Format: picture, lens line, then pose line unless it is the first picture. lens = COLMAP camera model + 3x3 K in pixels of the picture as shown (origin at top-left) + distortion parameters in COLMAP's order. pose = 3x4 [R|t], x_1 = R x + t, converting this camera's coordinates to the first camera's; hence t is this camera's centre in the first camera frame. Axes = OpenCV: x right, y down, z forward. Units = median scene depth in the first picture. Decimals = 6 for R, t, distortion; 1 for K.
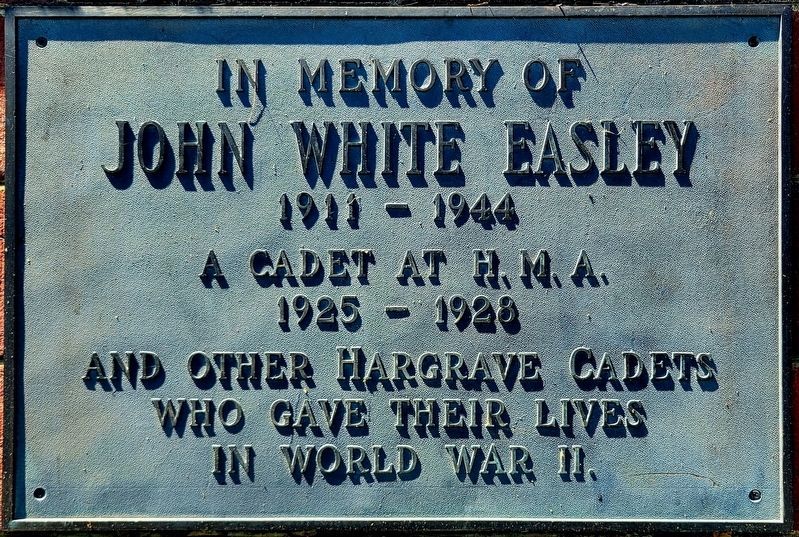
lens RADIAL K [[604.2, 0, 396.6], [0, 604.2, 268.0], [0, 0, 1]] dist [0.020406, 0.000443]
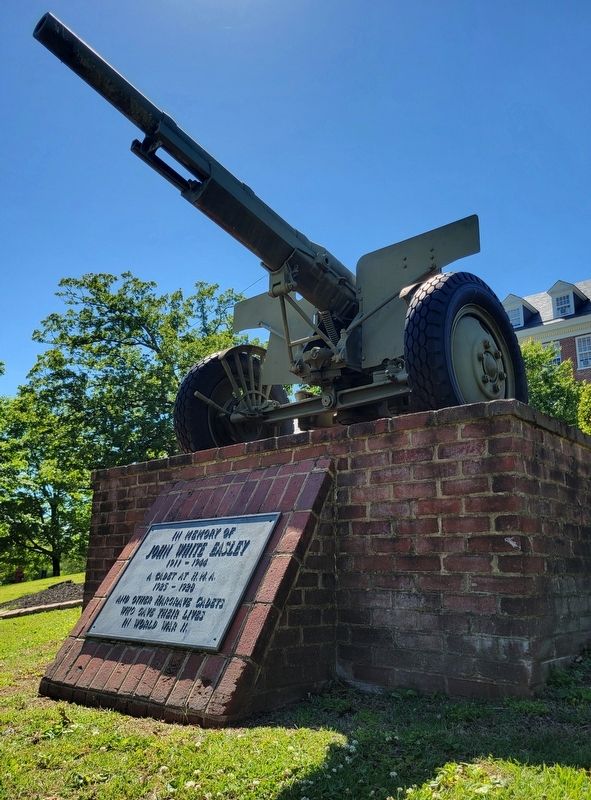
lens RADIAL K [[619.9, 0, 289.6], [0, 619.9, 405.0], [0, 0, 1]] dist [0.033240, 0.000799]
pose [[0.739347, -0.174266, -0.650382, 3.182333], [-0.360233, 0.713686, -0.600736, 1.308315], [0.568857, 0.678442, 0.464886, -1.111441]]
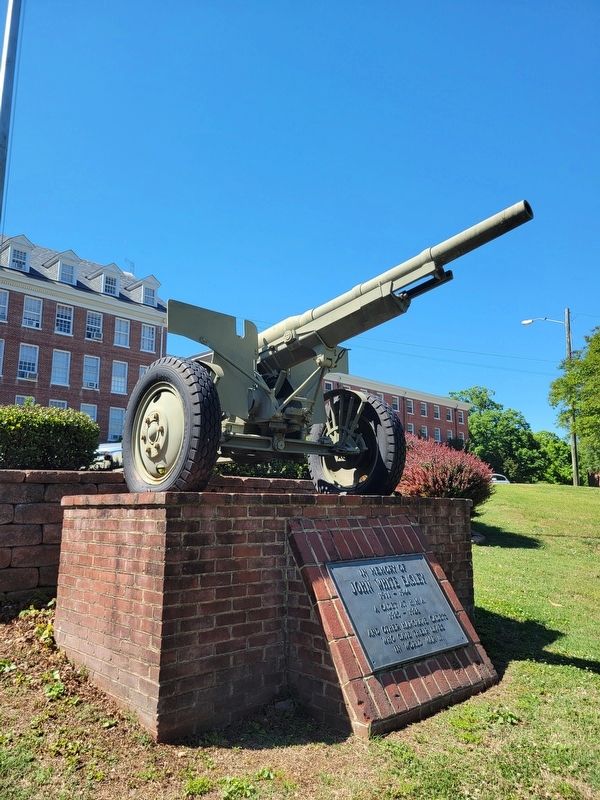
lens RADIAL K [[594.3, 0, 302.0], [0, 594.3, 396.7], [0, 0, 1]] dist [0.034689, -0.016171]
pose [[0.734435, 0.118257, 0.668296, -4.116045], [0.365123, 0.761208, -0.535955, 1.044516], [-0.572093, 0.637635, 0.515880, -2.186181]]
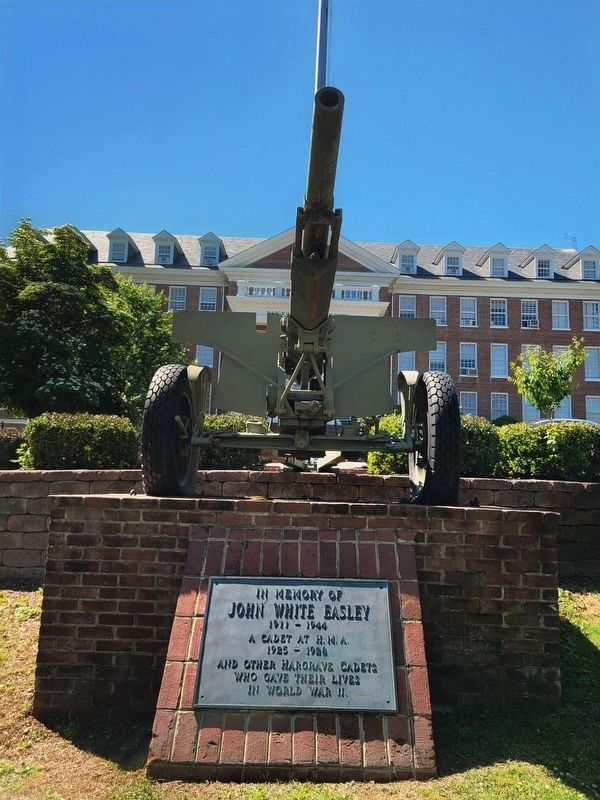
lens RADIAL K [[594.3, 0, 303.8], [0, 594.3, 404.8], [0, 0, 1]] dist [0.034689, -0.016171]
pose [[0.999691, 0.020937, -0.013374, 0.065365], [-0.024616, 0.761981, -0.647132, 1.397786], [-0.003358, 0.647261, 0.762261, -3.081857]]
